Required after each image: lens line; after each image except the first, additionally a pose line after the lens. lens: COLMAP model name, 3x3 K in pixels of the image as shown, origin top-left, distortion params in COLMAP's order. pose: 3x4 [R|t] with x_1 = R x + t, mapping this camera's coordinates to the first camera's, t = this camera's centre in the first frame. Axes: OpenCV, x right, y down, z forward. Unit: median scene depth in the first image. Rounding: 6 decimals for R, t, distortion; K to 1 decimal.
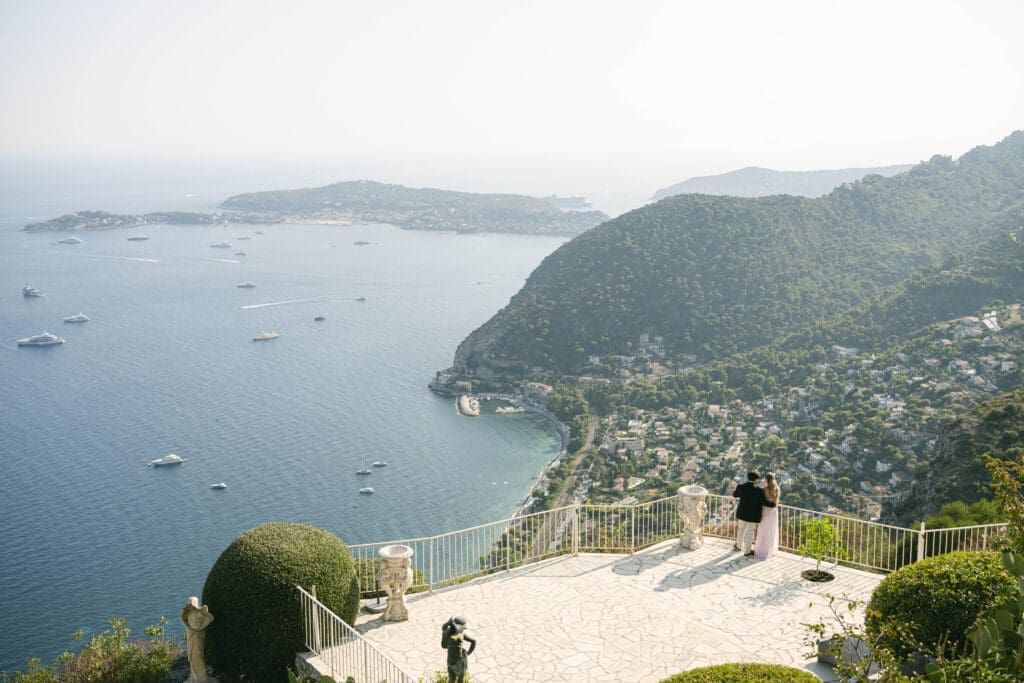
lens RADIAL K [[1038.6, 0, 512.0], [0, 1038.6, 341.5], [0, 0, 1]] dist [0.001762, -0.000484]
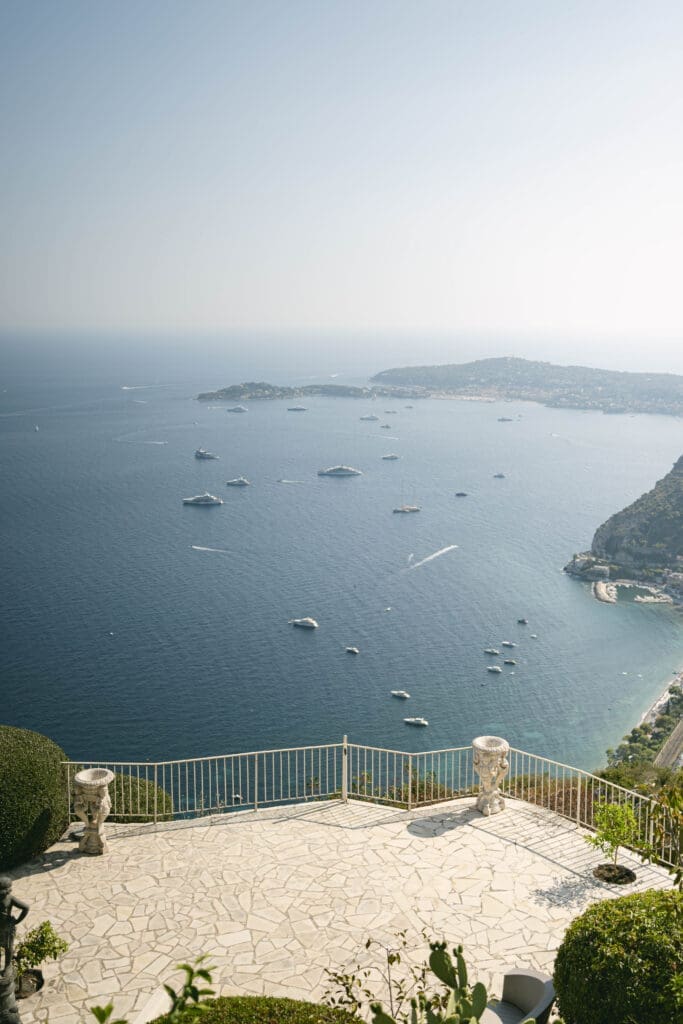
lens RADIAL K [[1038.6, 0, 341.5], [0, 1038.6, 512.0], [0, 0, 1]] dist [0.001762, -0.000484]
pose [[0.952915, 0.057376, -0.297760, 0.312866], [-0.059028, 0.998250, 0.003450, -0.037535], [0.297437, 0.014289, 0.954635, 0.184480]]
